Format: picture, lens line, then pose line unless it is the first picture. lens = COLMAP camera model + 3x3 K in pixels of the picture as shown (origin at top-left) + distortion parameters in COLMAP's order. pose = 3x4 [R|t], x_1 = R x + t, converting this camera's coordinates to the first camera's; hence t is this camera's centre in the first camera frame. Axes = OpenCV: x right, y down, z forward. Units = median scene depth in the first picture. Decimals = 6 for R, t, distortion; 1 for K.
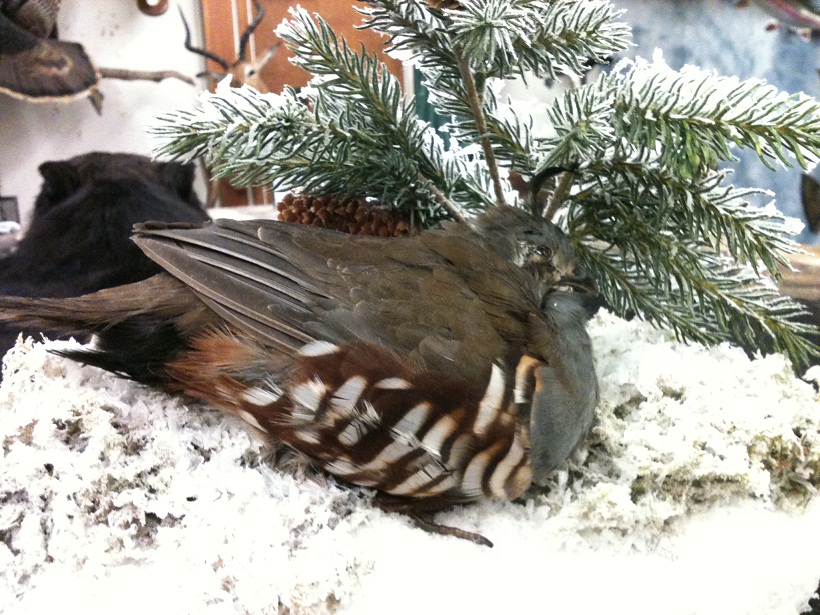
lens RADIAL K [[860.2, 0, 417.8], [0, 860.2, 305.2], [0, 0, 1]] dist [0.149303, -0.378252]
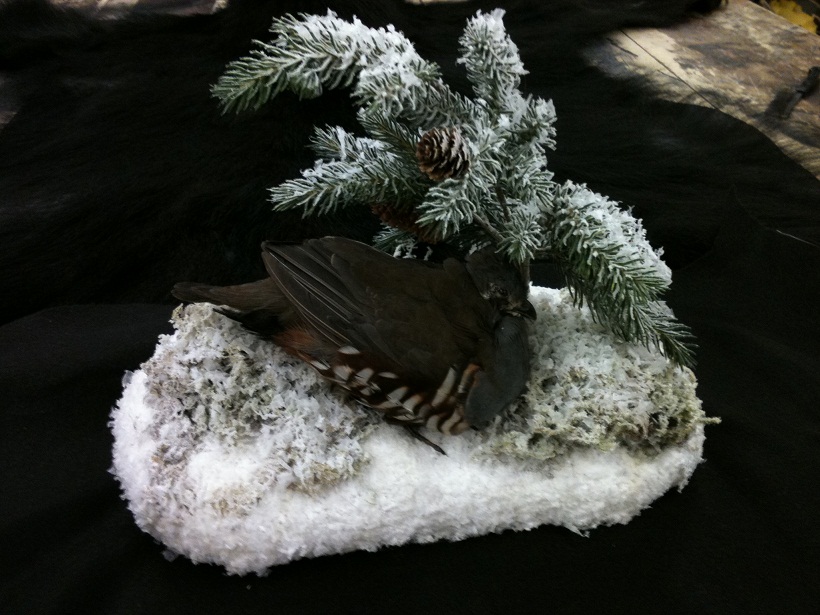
lens RADIAL K [[860.2, 0, 417.8], [0, 860.2, 305.2], [0, 0, 1]] dist [0.149303, -0.378252]
pose [[0.968776, 0.165501, -0.184616, 0.323166], [-0.091331, 0.930450, 0.354853, -0.655247], [0.230504, -0.326912, 0.916513, -0.553137]]
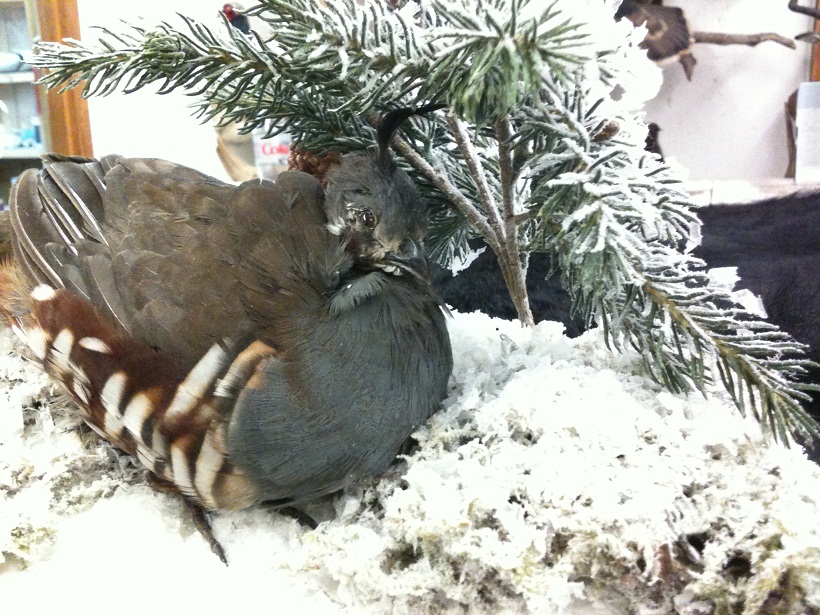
lens RADIAL K [[860.2, 0, 417.8], [0, 860.2, 305.2], [0, 0, 1]] dist [0.149303, -0.378252]
pose [[0.824707, 0.147803, -0.545905, 0.691216], [-0.125804, 0.989006, 0.077716, -0.056267], [0.551391, 0.004584, 0.834235, 0.422428]]
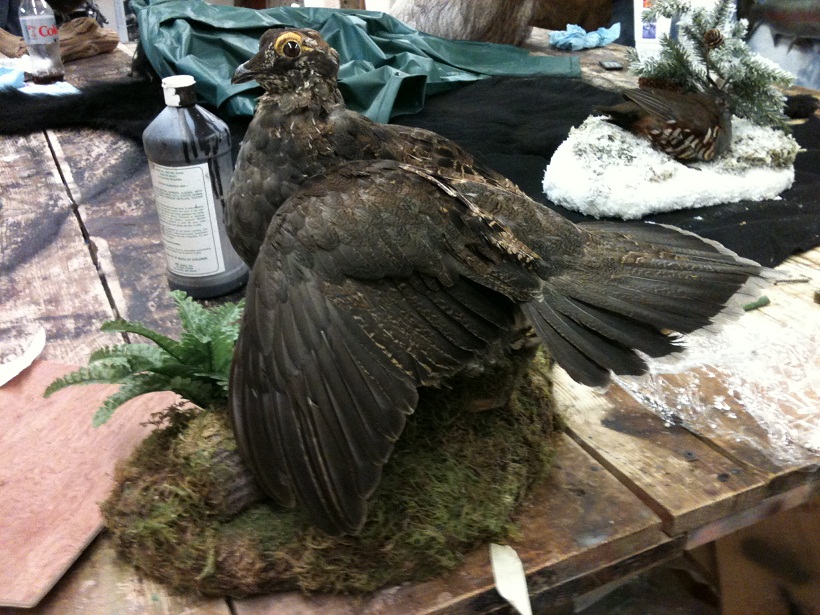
lens RADIAL K [[860.2, 0, 417.8], [0, 860.2, 305.2], [0, 0, 1]] dist [0.149303, -0.378252]
pose [[0.993984, 0.074777, -0.080030, -0.954946], [-0.053032, 0.967896, 0.245694, -0.066893], [0.095833, -0.239971, 0.966038, -3.608378]]
